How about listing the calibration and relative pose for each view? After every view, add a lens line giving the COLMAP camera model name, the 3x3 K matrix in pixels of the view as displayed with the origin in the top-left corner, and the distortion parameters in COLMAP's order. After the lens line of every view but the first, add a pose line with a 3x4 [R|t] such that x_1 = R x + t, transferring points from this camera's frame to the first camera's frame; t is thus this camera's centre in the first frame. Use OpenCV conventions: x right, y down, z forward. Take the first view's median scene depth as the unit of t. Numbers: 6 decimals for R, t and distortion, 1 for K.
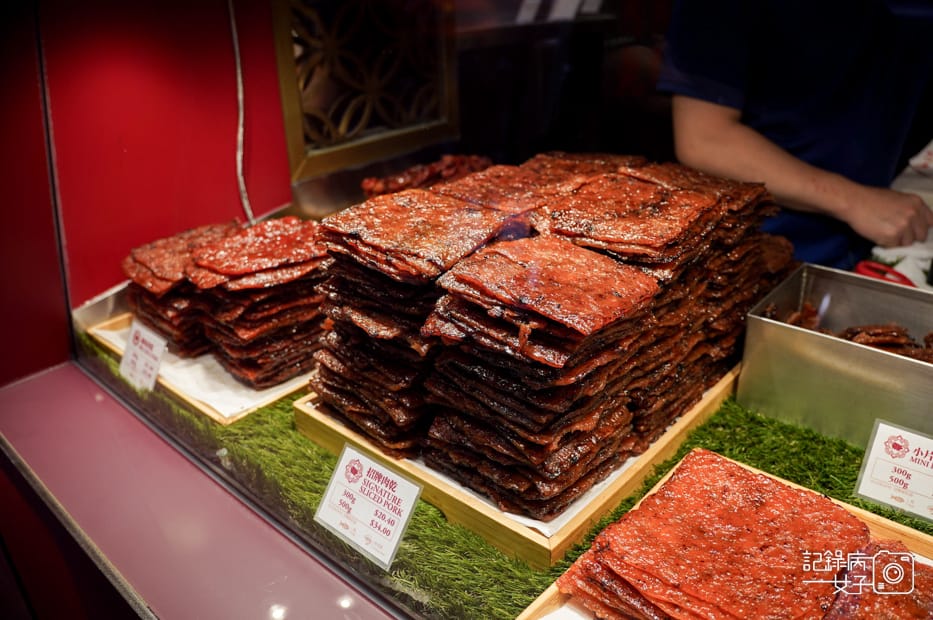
lens RADIAL K [[740.7, 0, 466.5], [0, 740.7, 310.0], [0, 0, 1]] dist [-0.134654, 0.003493]
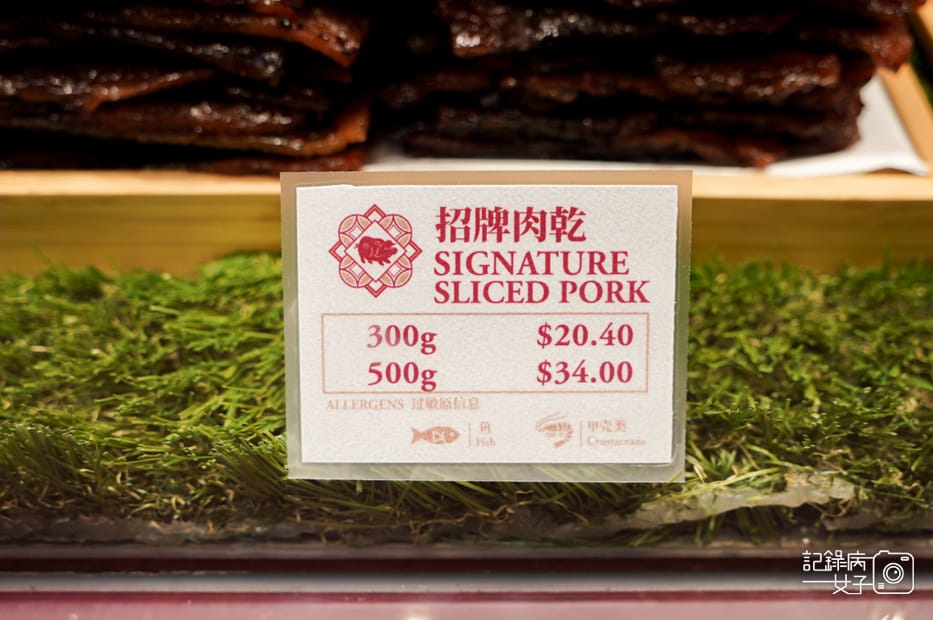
lens RADIAL K [[1047.0, 0, 466.5], [0, 1047.0, 310.0], [0, 0, 1]] dist [0.002808, -0.000559]
pose [[0.743663, -0.456936, 0.488032, -0.333039], [0.258751, 0.869807, 0.420099, 0.085587], [-0.616452, -0.186133, 0.765076, 0.688104]]
